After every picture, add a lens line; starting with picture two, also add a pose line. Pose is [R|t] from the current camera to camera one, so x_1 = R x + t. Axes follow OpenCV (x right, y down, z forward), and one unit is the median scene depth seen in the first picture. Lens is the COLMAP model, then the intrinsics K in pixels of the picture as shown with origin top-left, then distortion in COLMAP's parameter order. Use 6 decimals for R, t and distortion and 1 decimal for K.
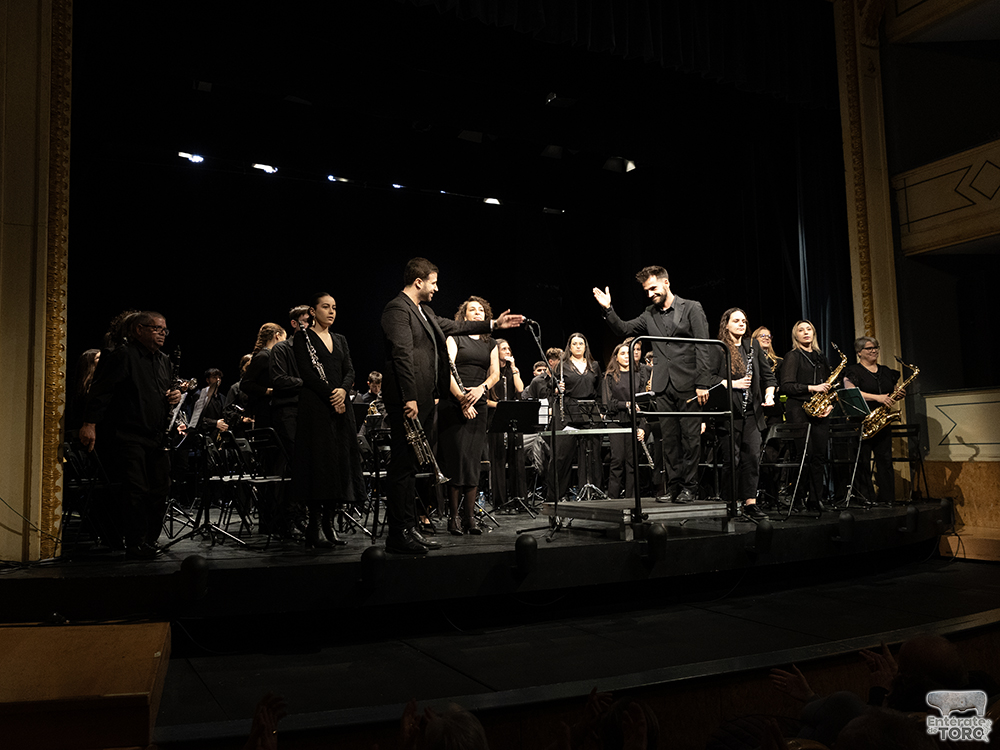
lens RADIAL K [[798.8, 0, 465.6], [0, 798.8, 372.4], [0, 0, 1]] dist [0.006025, -0.000558]
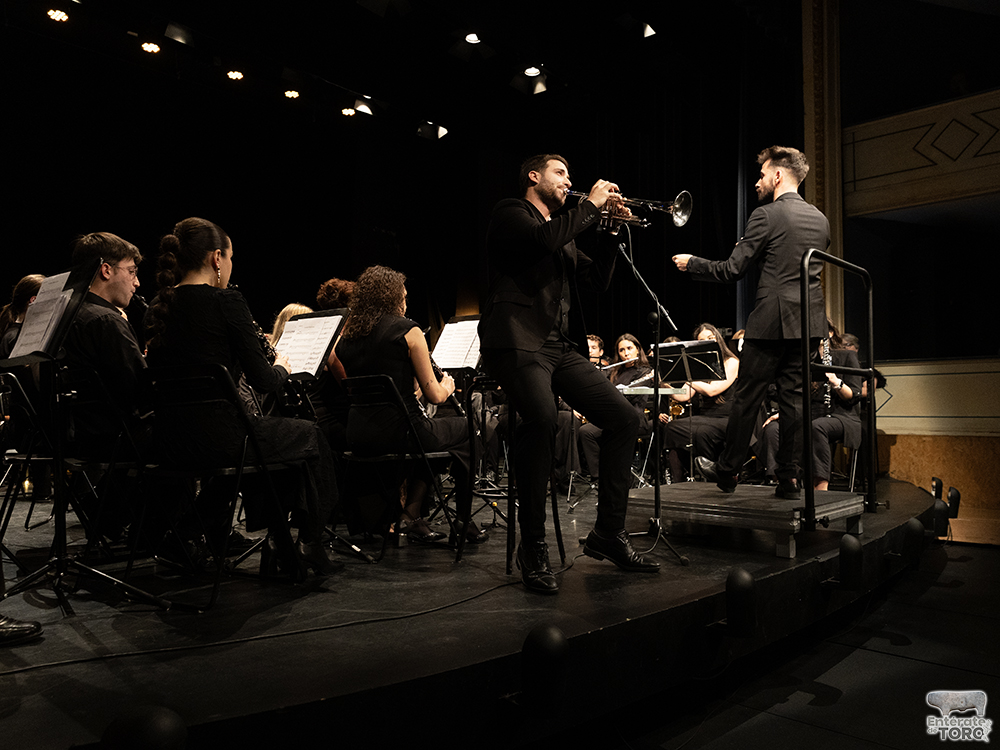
lens RADIAL K [[731.7, 0, 500.5], [0, 731.7, 410.4], [0, 0, 1]] dist [0.053392, -0.000054]
pose [[0.935651, 0.025943, 0.351972, -0.174102], [-0.060819, 0.994227, 0.088392, 0.036615], [-0.347647, -0.104111, 0.931827, 0.382370]]
